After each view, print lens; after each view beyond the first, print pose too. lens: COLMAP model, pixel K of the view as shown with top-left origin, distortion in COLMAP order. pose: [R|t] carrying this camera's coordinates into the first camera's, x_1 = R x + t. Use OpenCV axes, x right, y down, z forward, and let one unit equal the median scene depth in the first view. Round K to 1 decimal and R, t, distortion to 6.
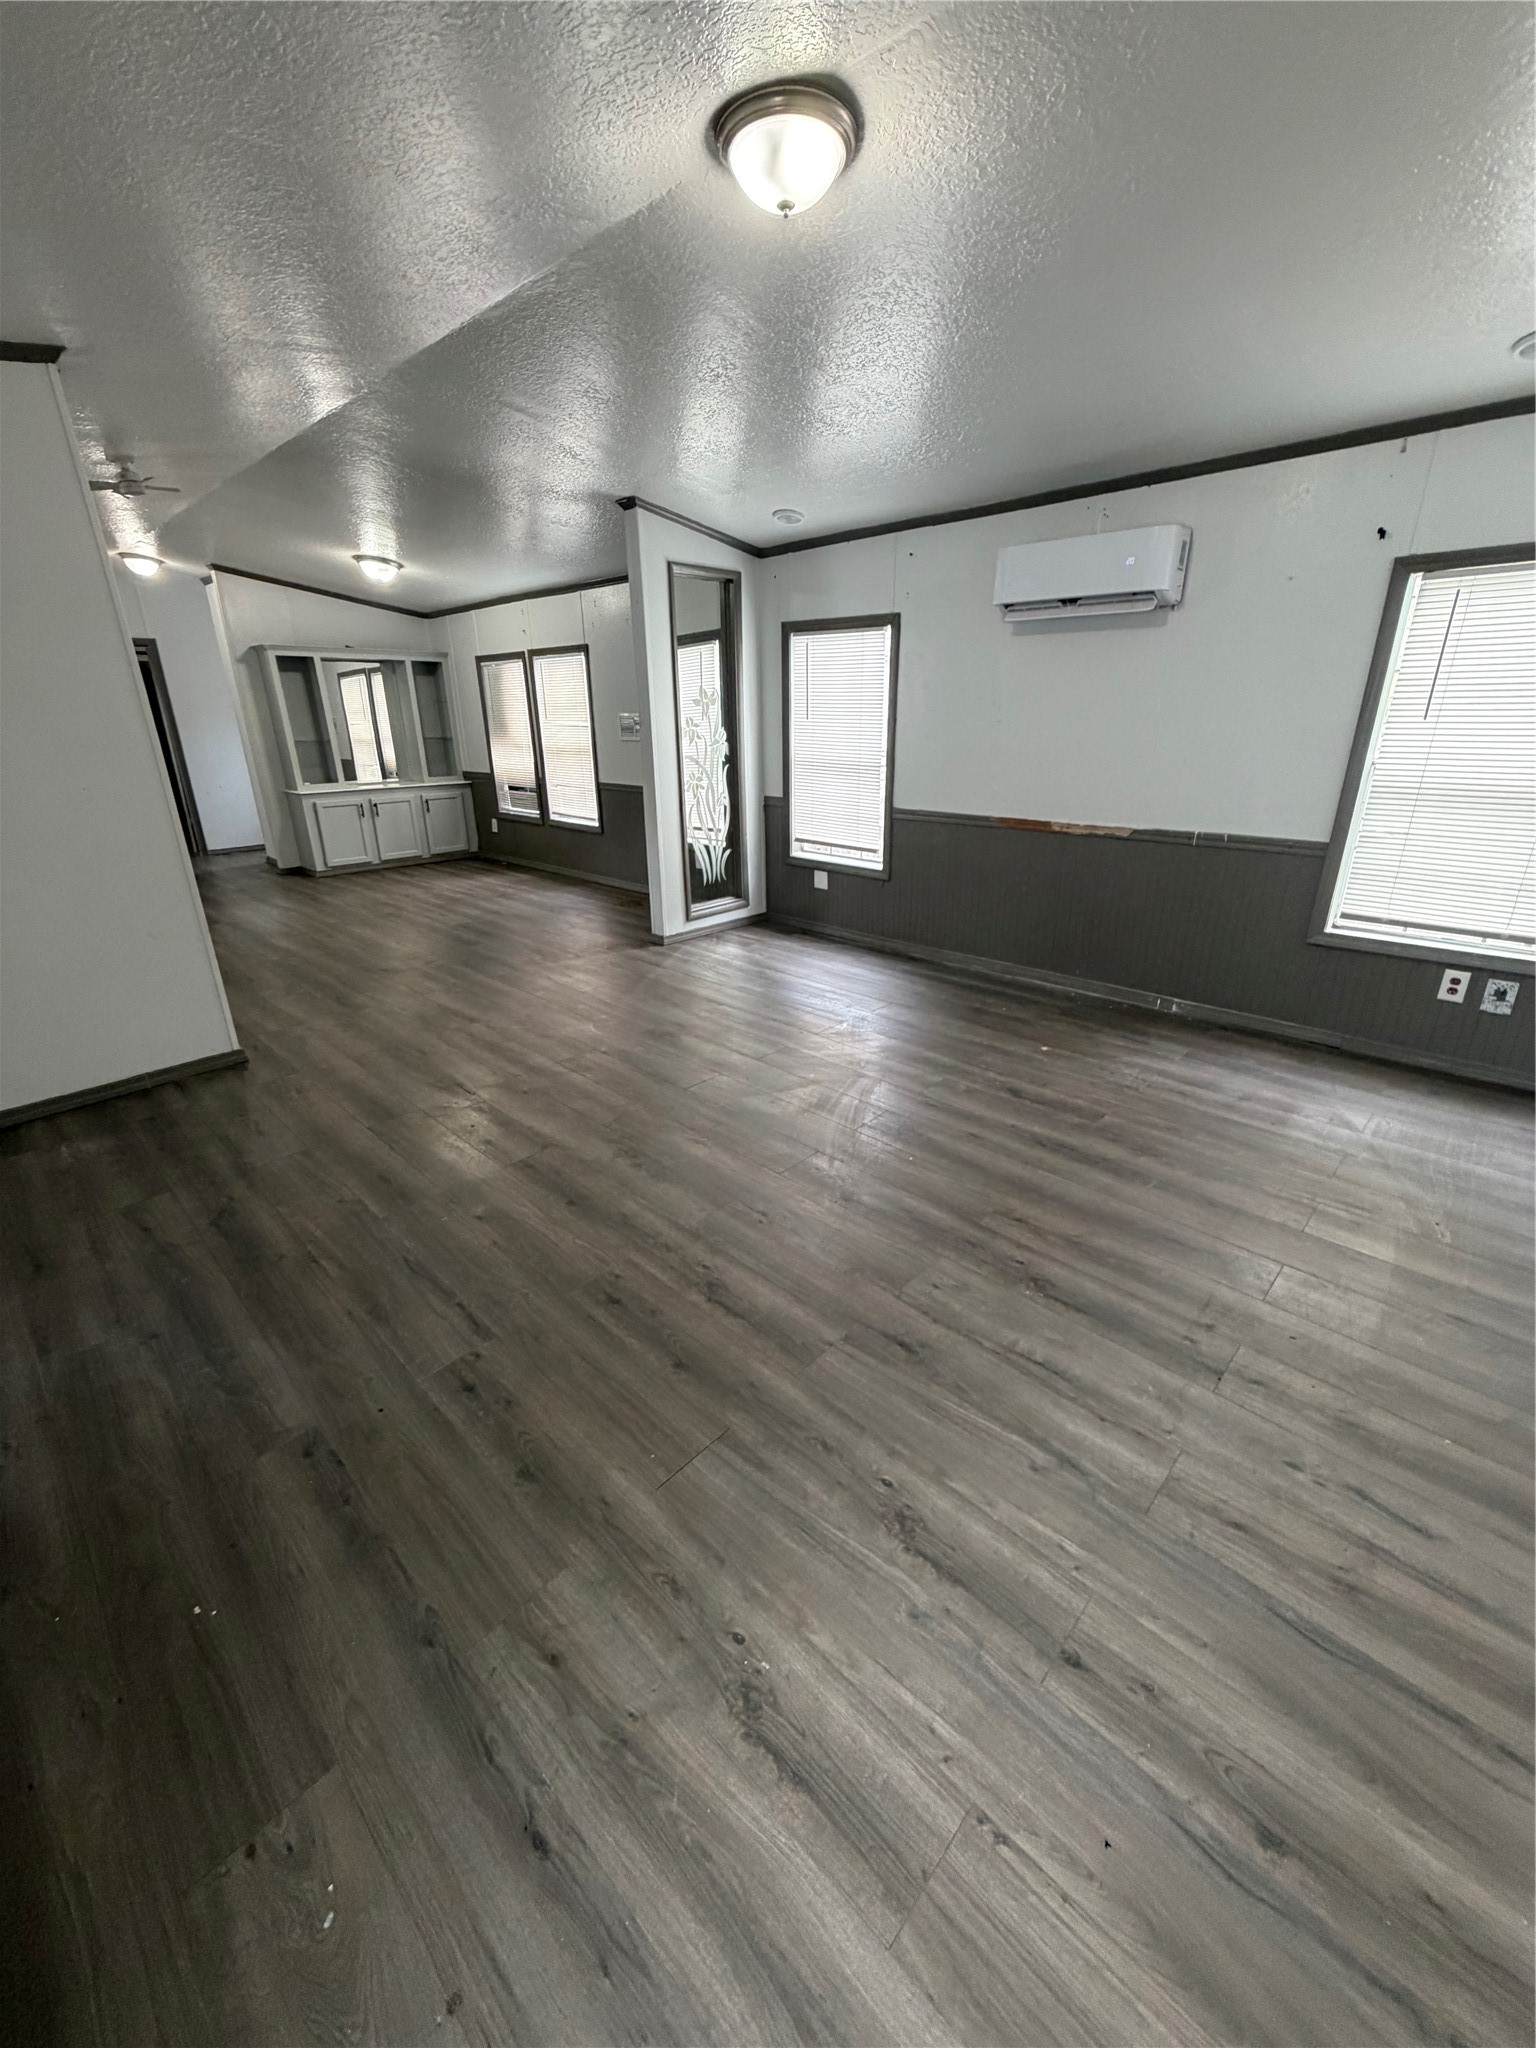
lens RADIAL K [[817.1, 0, 763.6], [0, 817.1, 1033.6], [0, 0, 1]] dist [-0.001904, 0.000445]
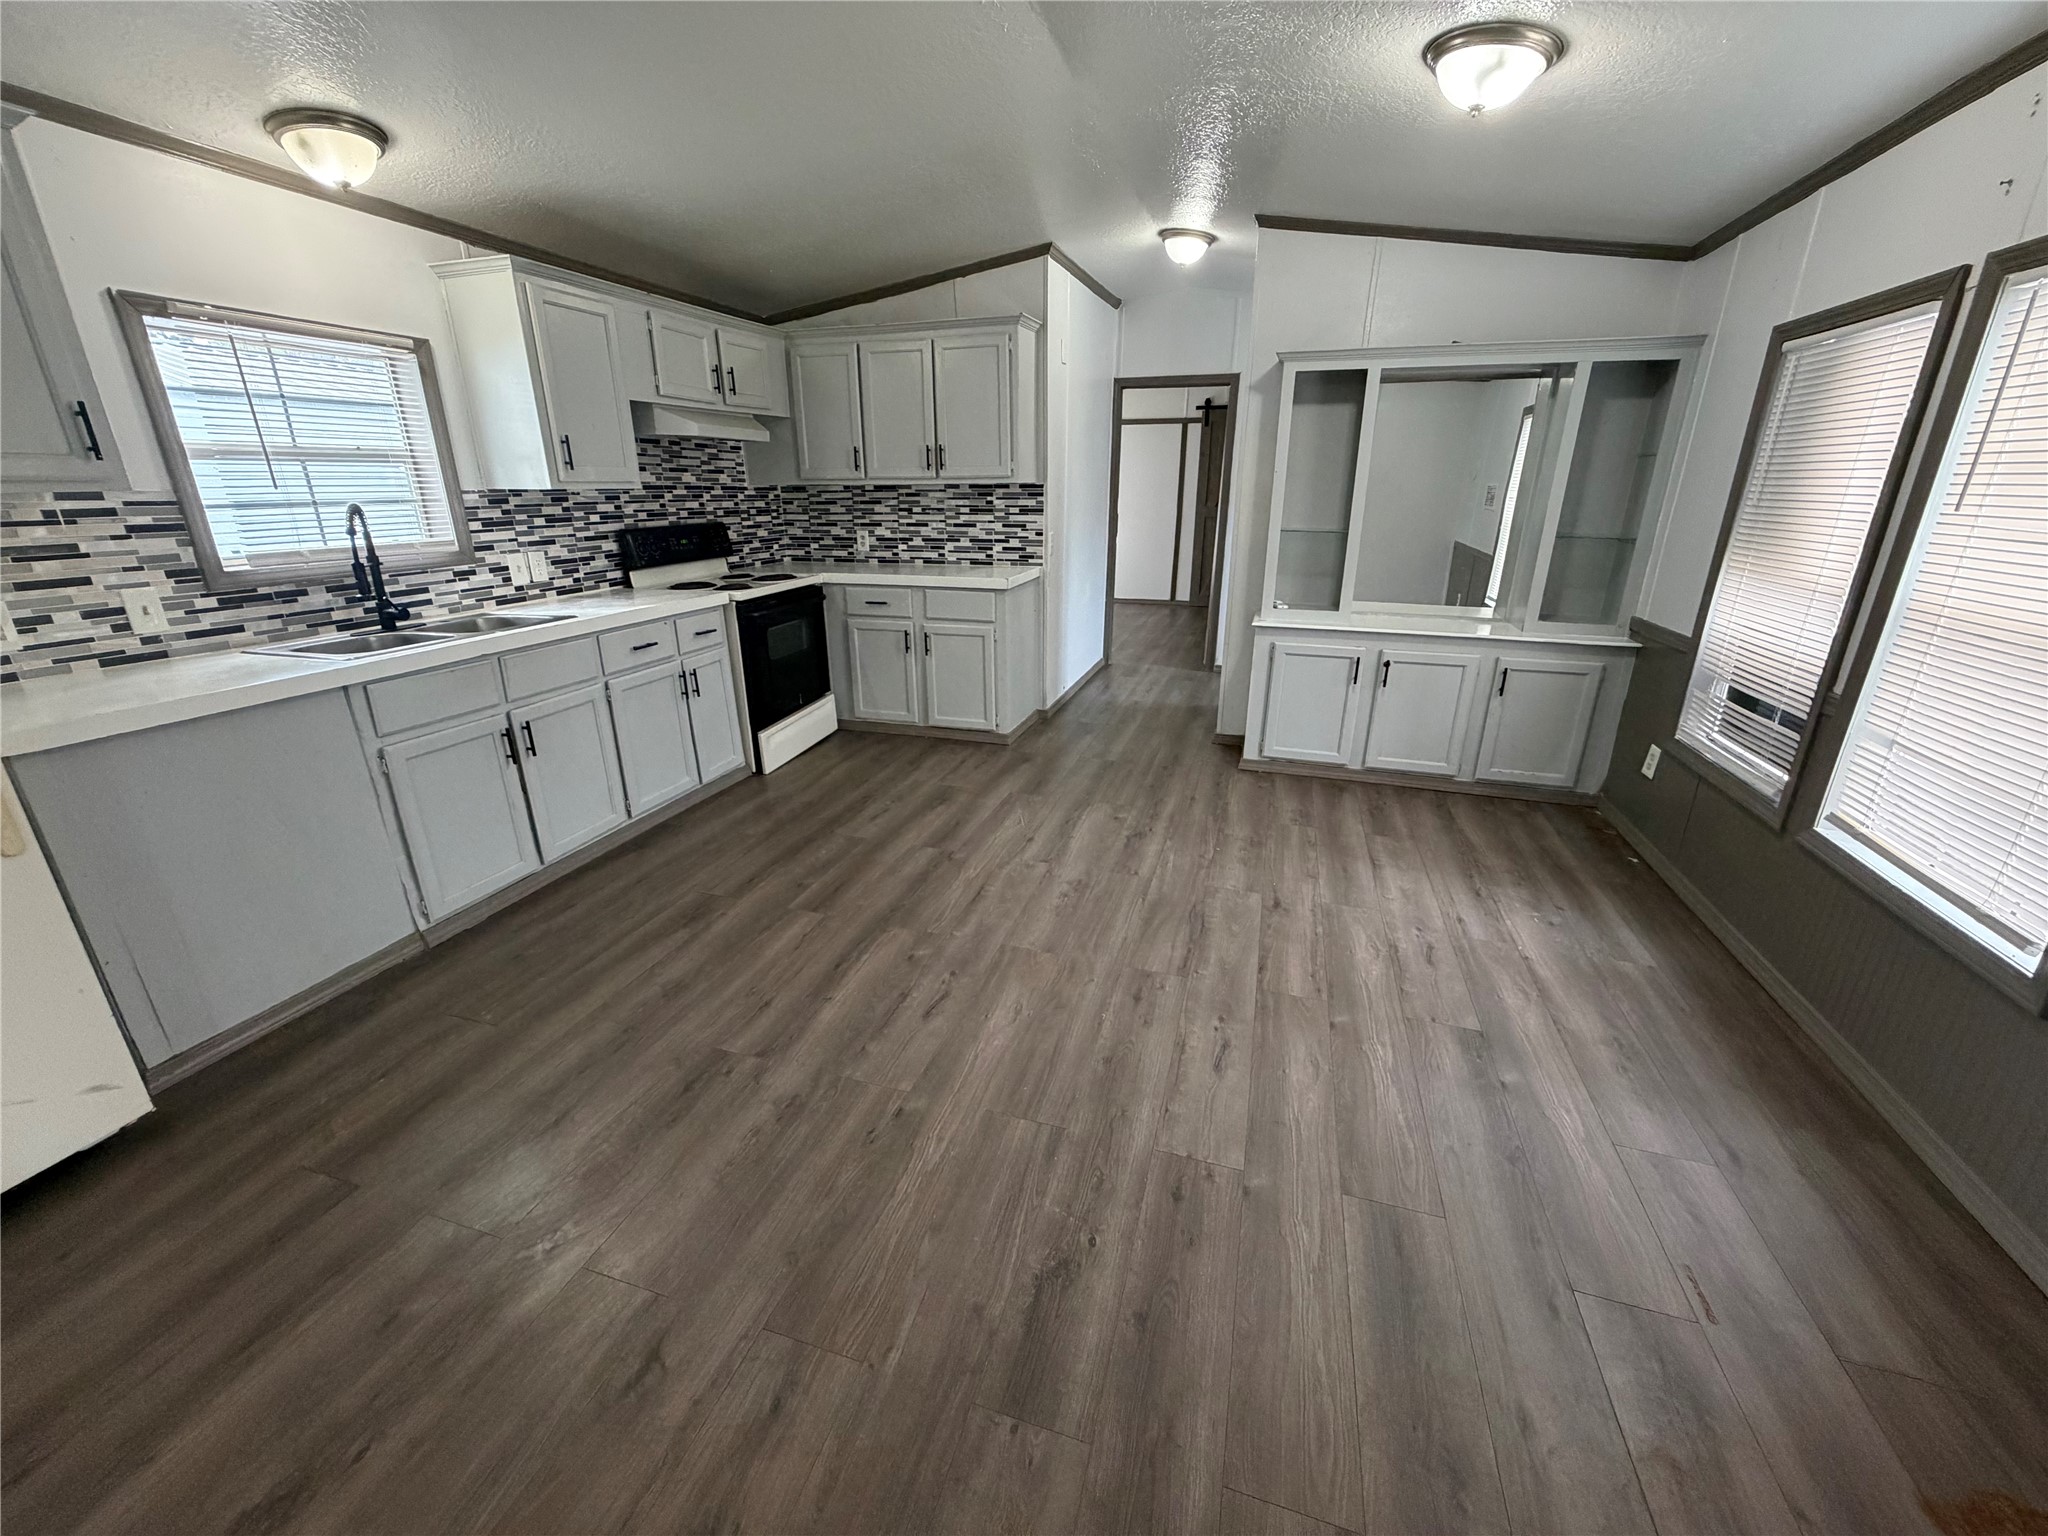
lens RADIAL K [[817.1, 0, 1021.8], [0, 817.1, 767.6], [0, 0, 1]] dist [-0.001904, 0.000445]
pose [[0.443280, 0.308196, -0.841735, -0.135750], [-0.334248, 0.928141, 0.163809, -0.224539], [0.831734, 0.208735, 0.514440, 0.564214]]
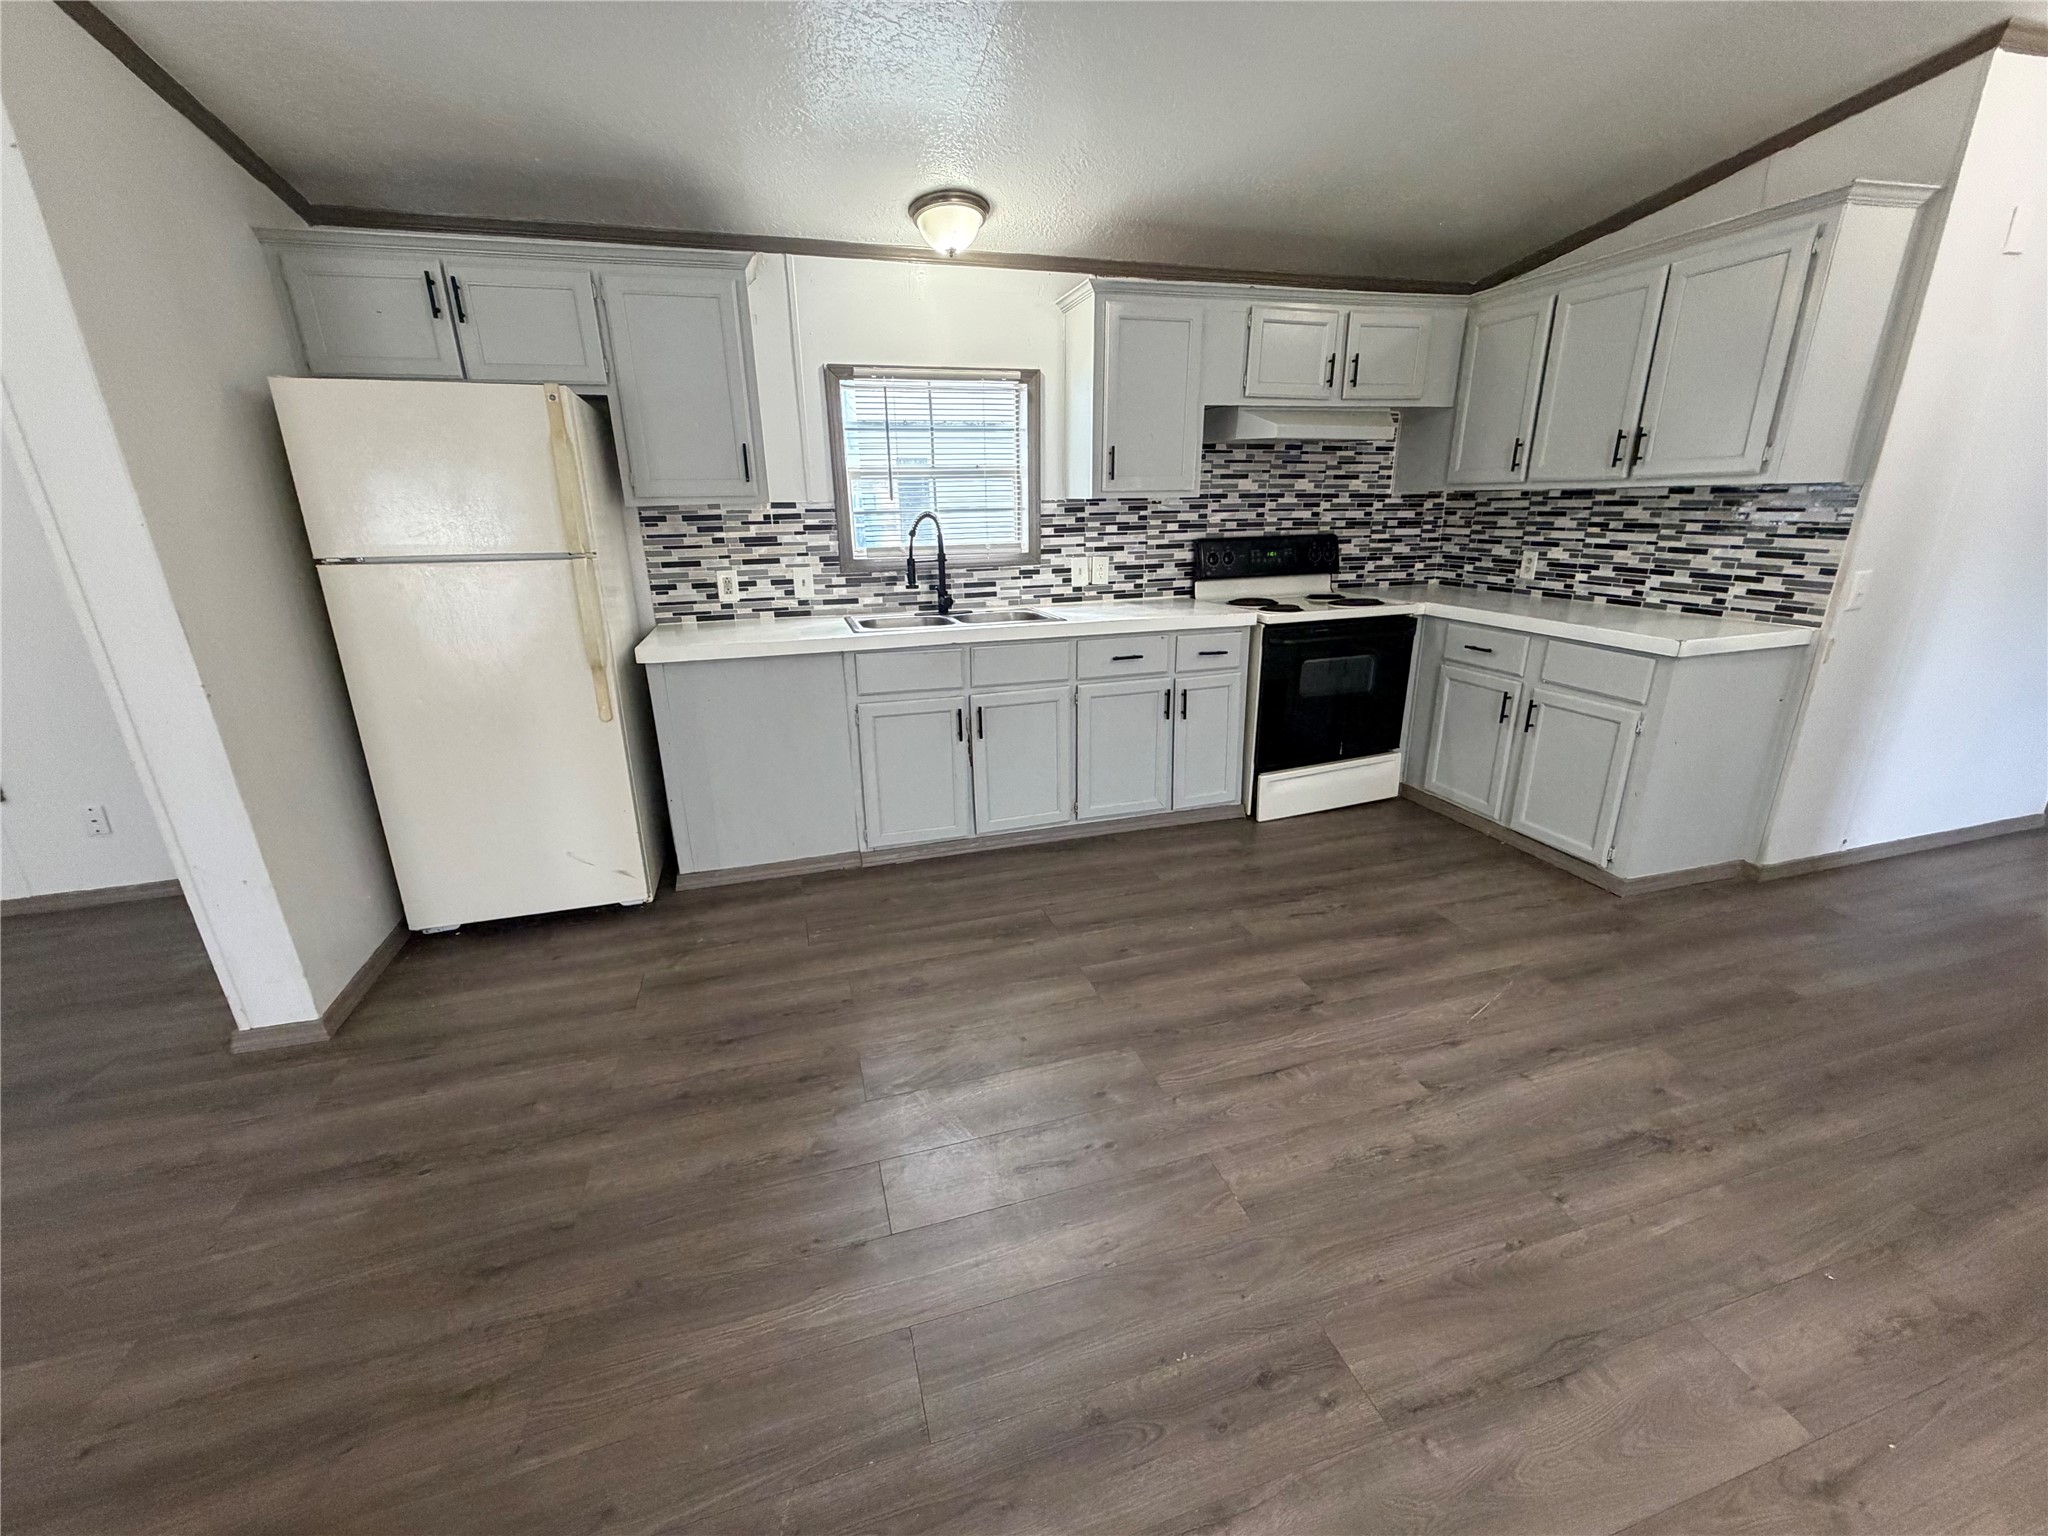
lens RADIAL K [[817.1, 0, 1020.9], [0, 817.1, 765.9], [0, 0, 1]] dist [-0.001904, 0.000445]
pose [[-0.496629, 0.292659, -0.817135, -0.215970], [-0.299770, 0.825676, 0.477909, -0.286280], [0.814553, 0.482296, -0.322324, 0.724982]]
